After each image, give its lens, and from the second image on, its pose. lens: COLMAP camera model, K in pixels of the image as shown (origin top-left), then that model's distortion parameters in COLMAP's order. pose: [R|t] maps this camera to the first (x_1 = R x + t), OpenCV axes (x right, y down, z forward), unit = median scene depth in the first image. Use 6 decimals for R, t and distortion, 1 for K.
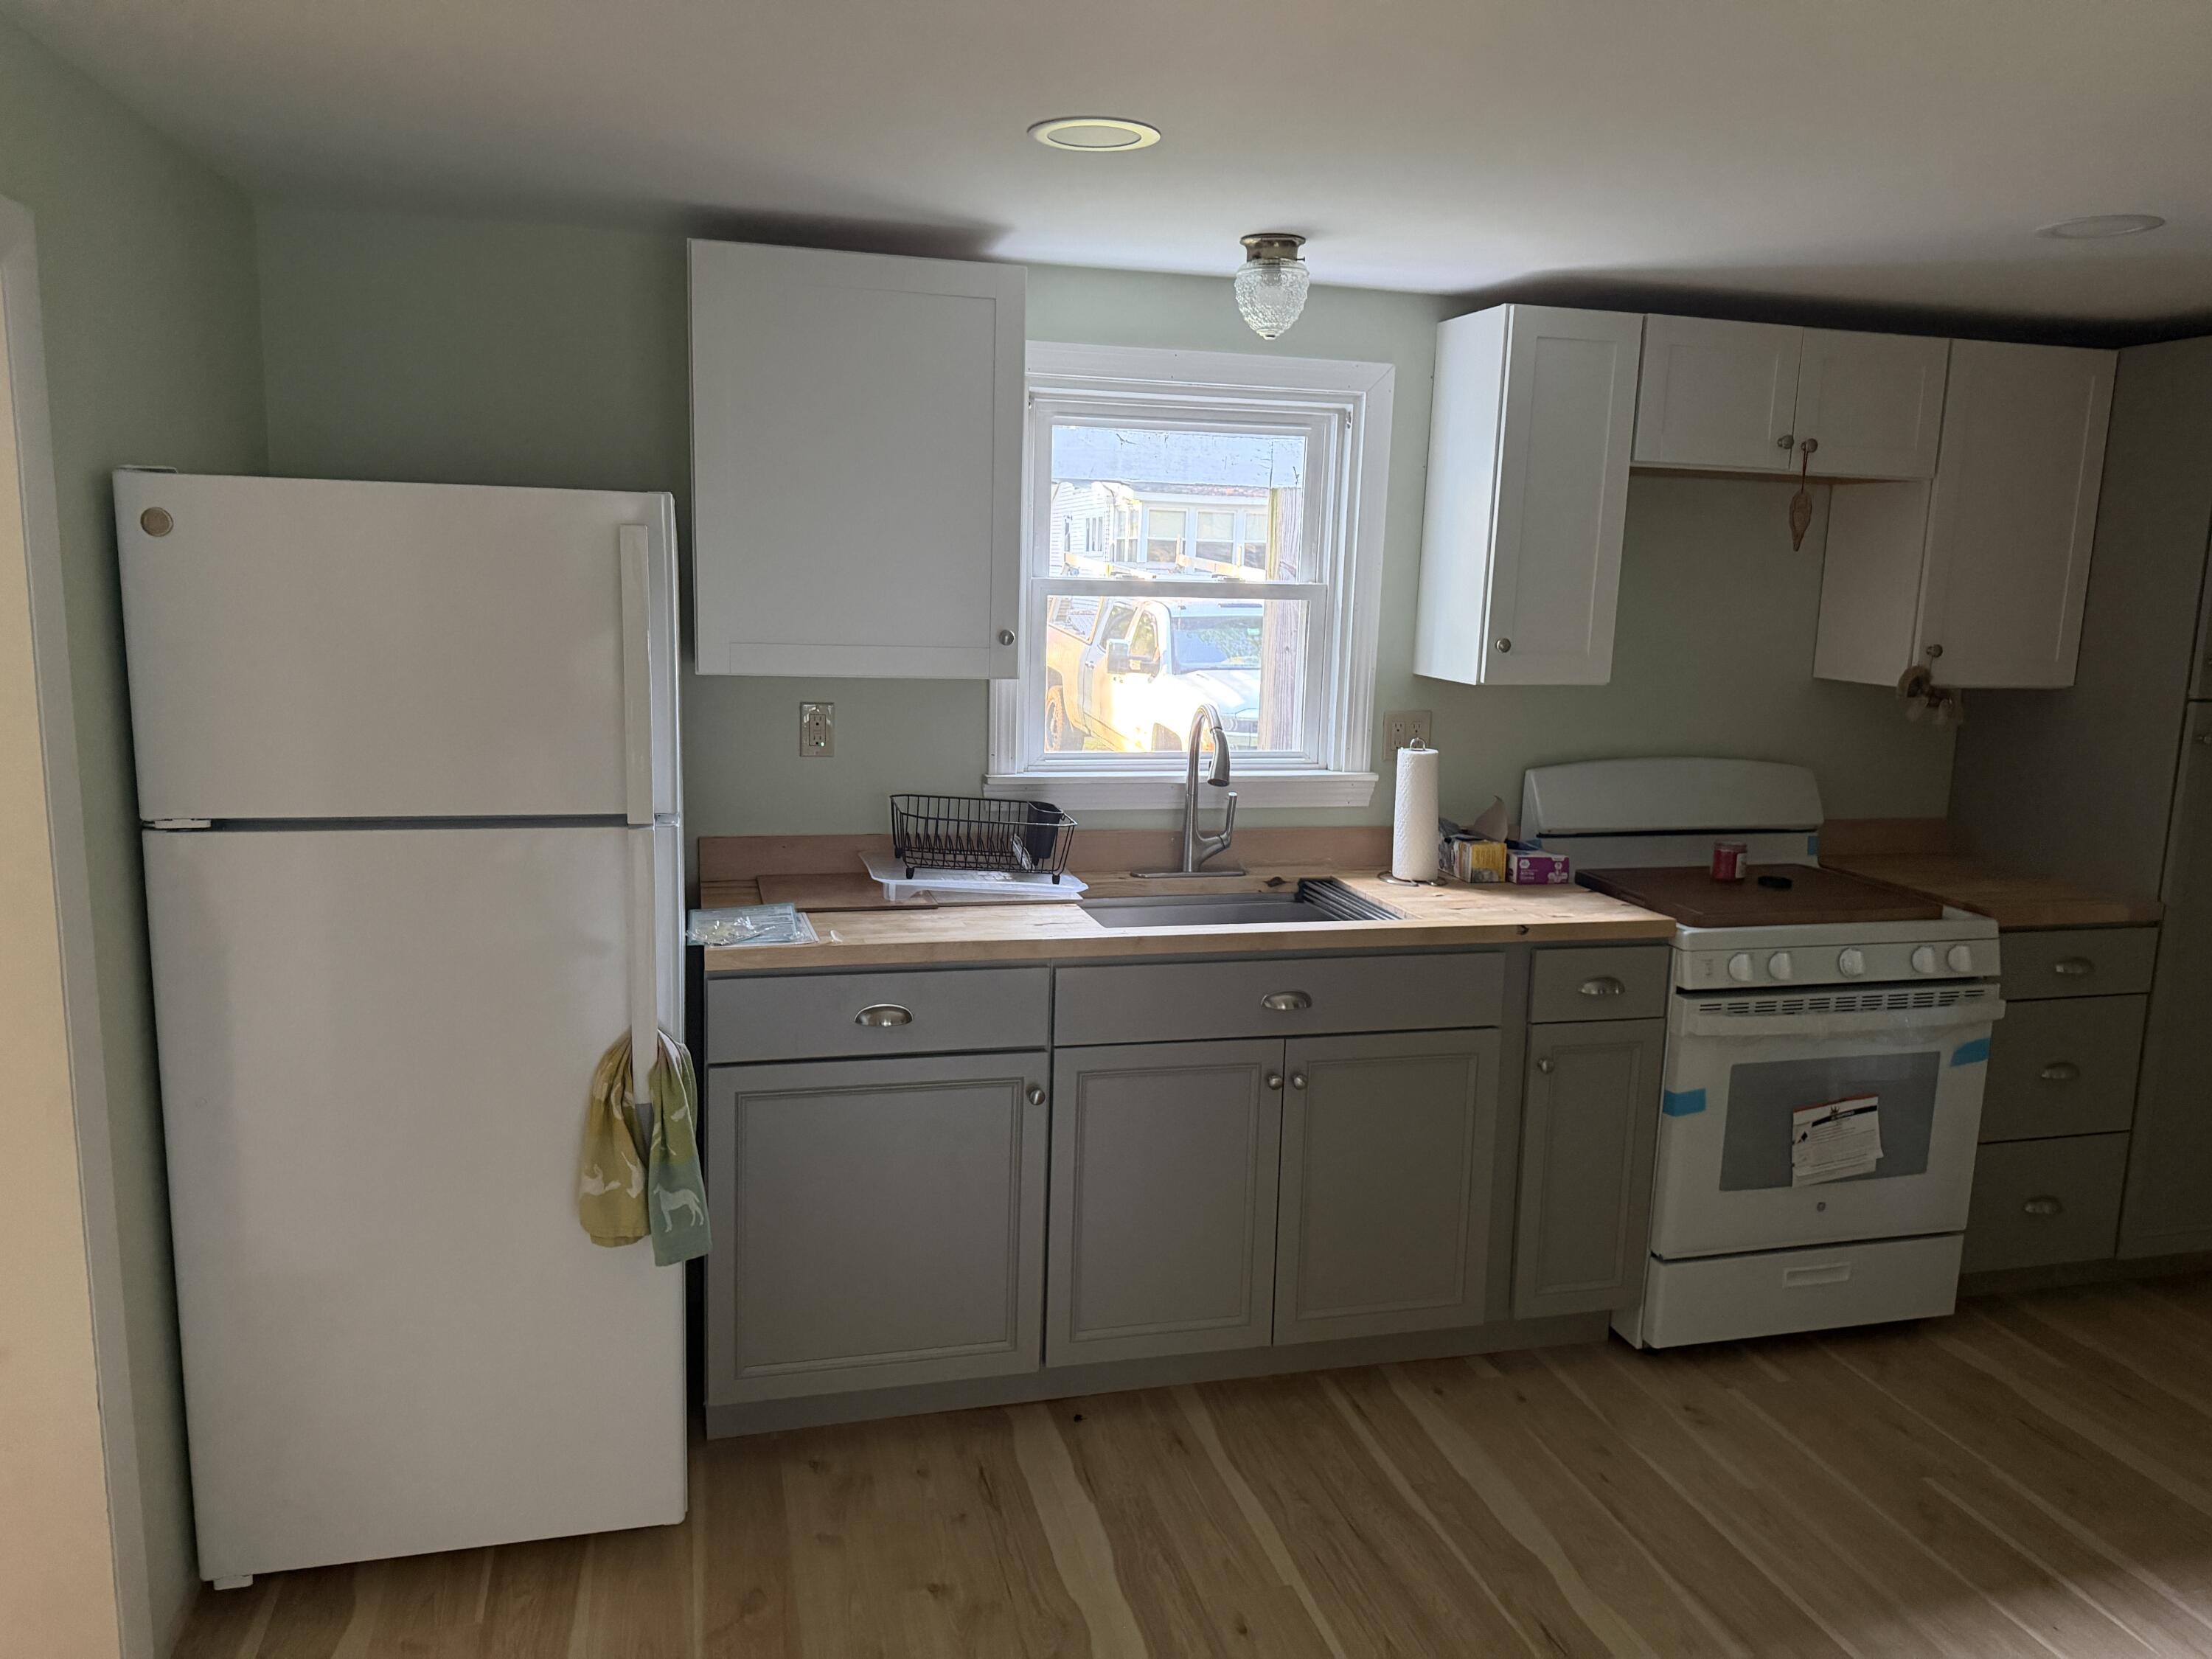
lens RADIAL K [[1557.1, 0, 1098.3], [0, 1557.1, 813.0], [0, 0, 1]] dist [0.097830, -0.125285]
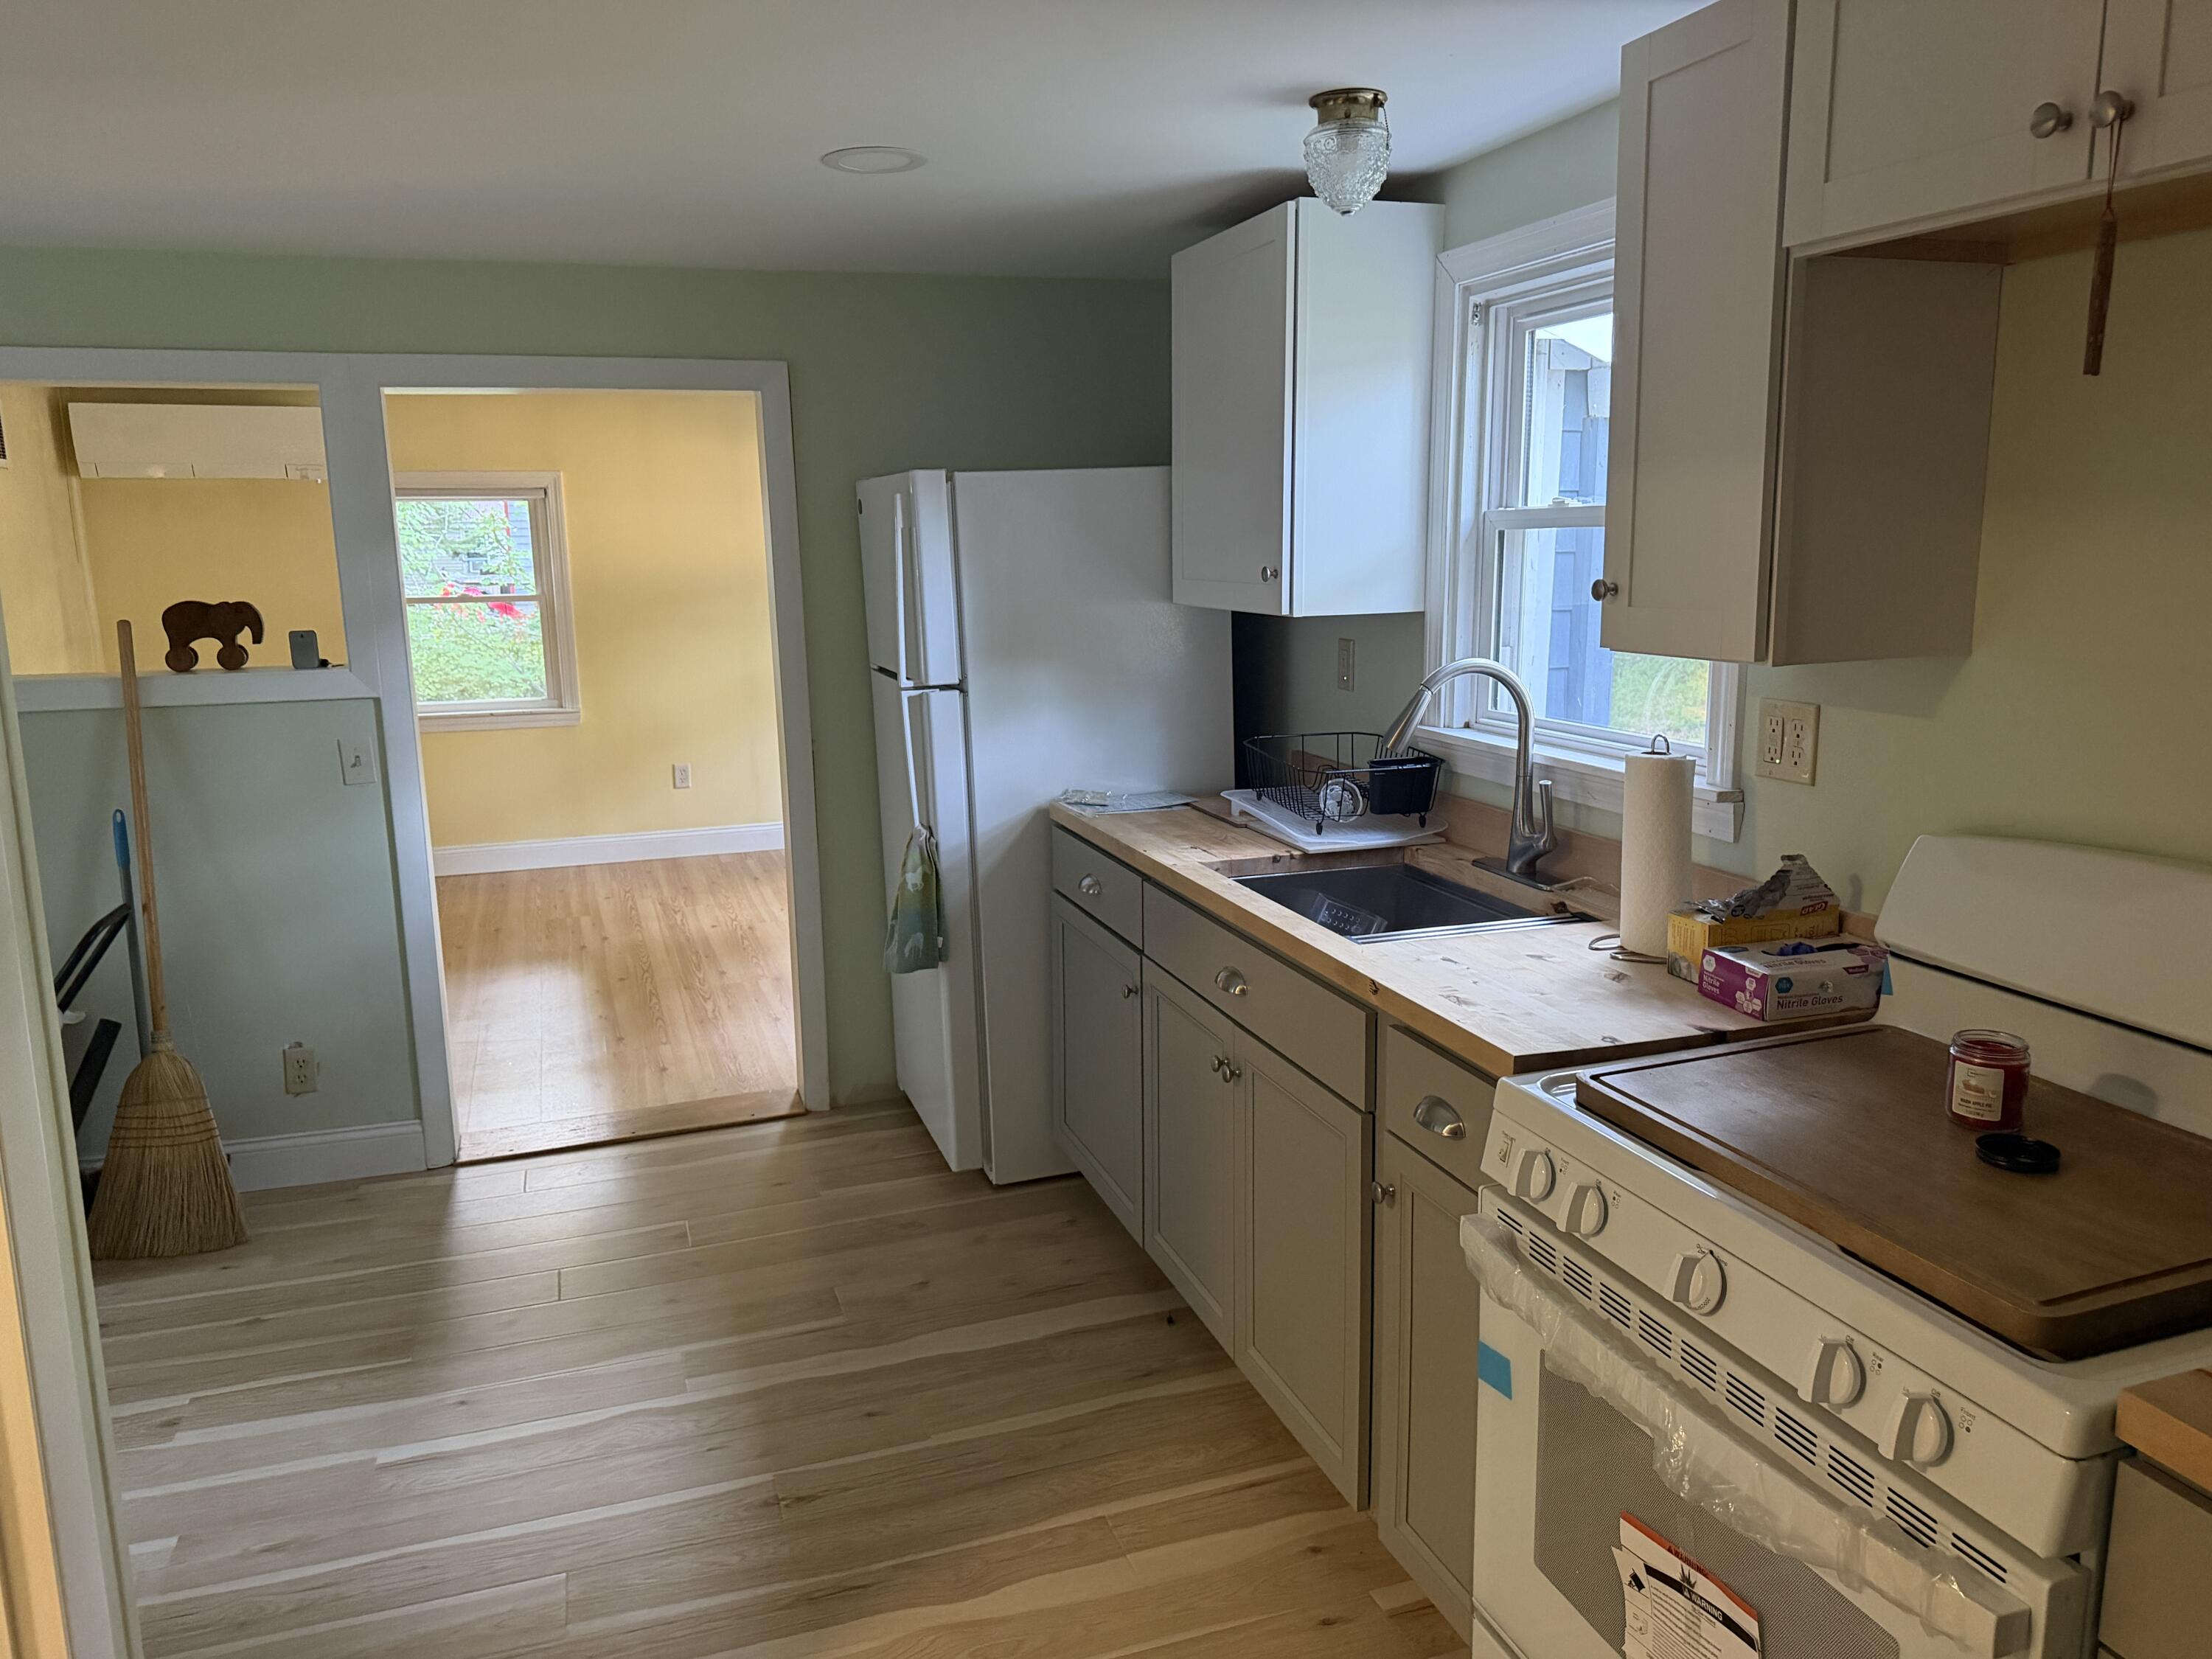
lens RADIAL K [[1539.8, 0, 1154.4], [0, 1539.8, 840.5], [0, 0, 1]] dist [0.095214, -0.160667]
pose [[0.093033, 0.163173, -0.982201, 0.858948], [-0.143546, 0.978372, 0.148940, -0.073670], [0.985261, 0.127135, 0.114444, 0.749429]]
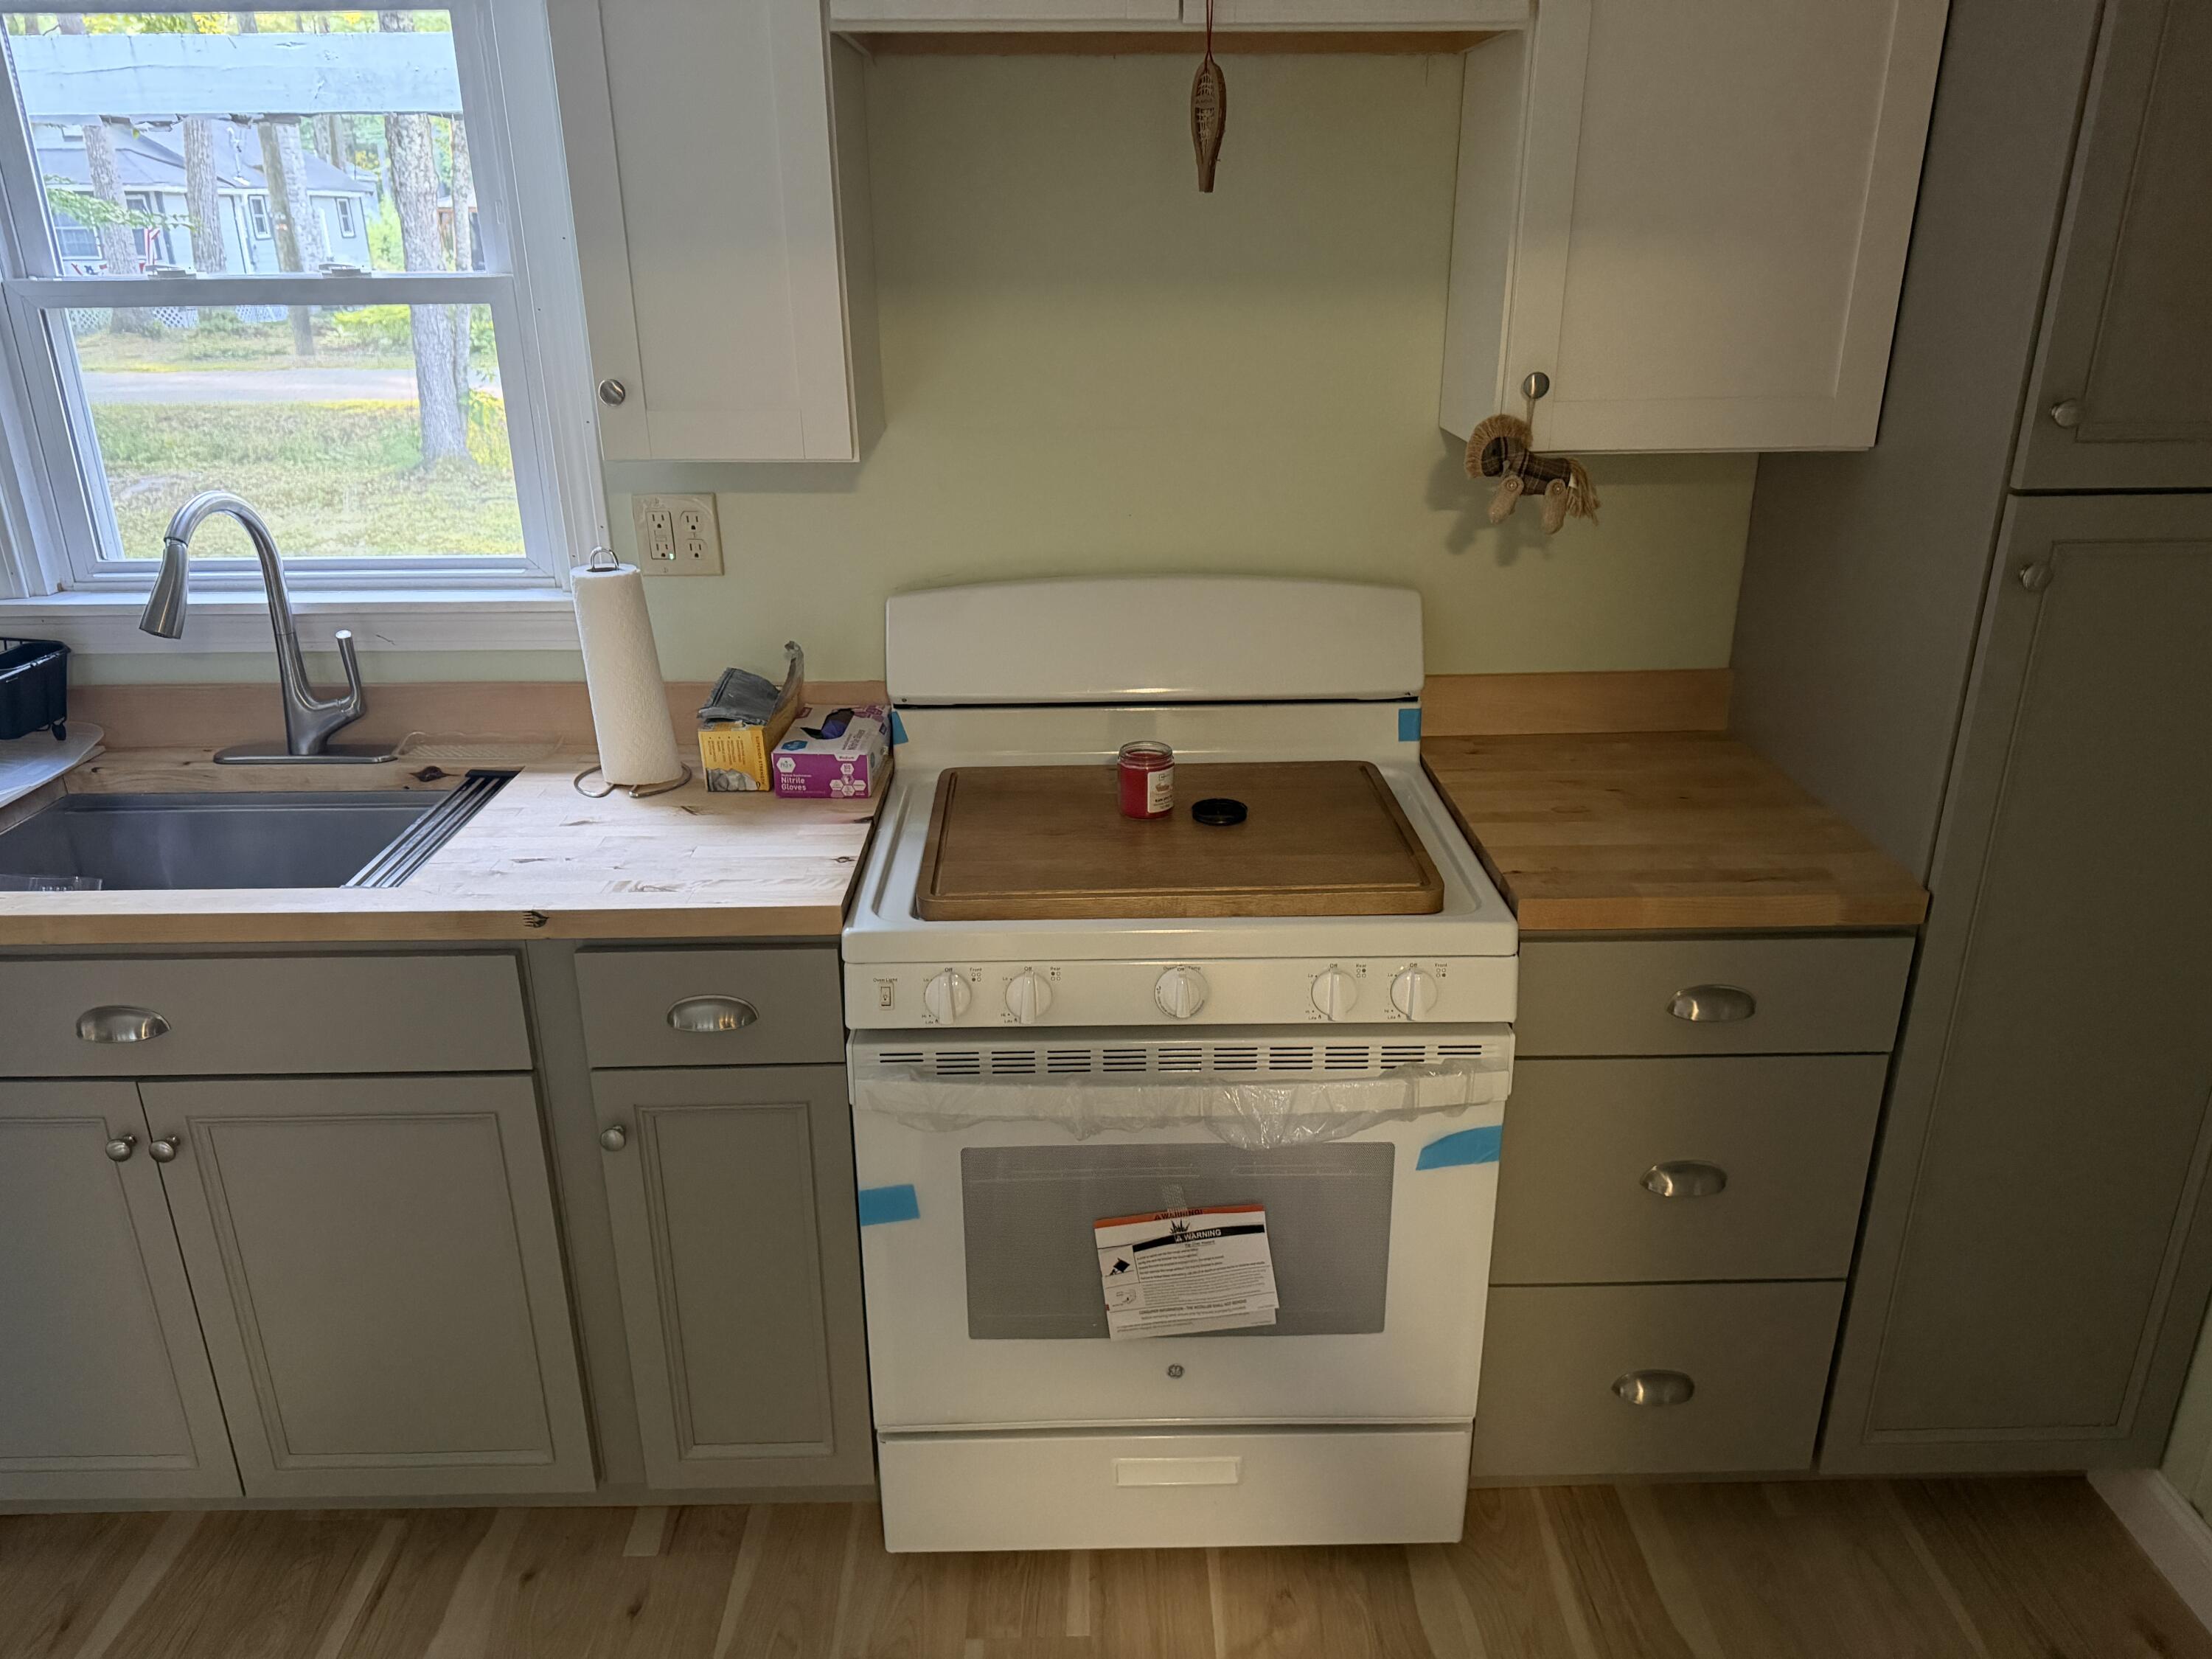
lens RADIAL K [[1597.2, 0, 1061.0], [0, 1597.2, 837.1], [0, 0, 1]] dist [0.100215, -0.139466]
pose [[0.964917, 0.055814, -0.256556, 0.556696], [-0.000574, 0.977590, 0.210518, -0.073340], [0.262556, -0.202986, 0.943324, 0.457883]]
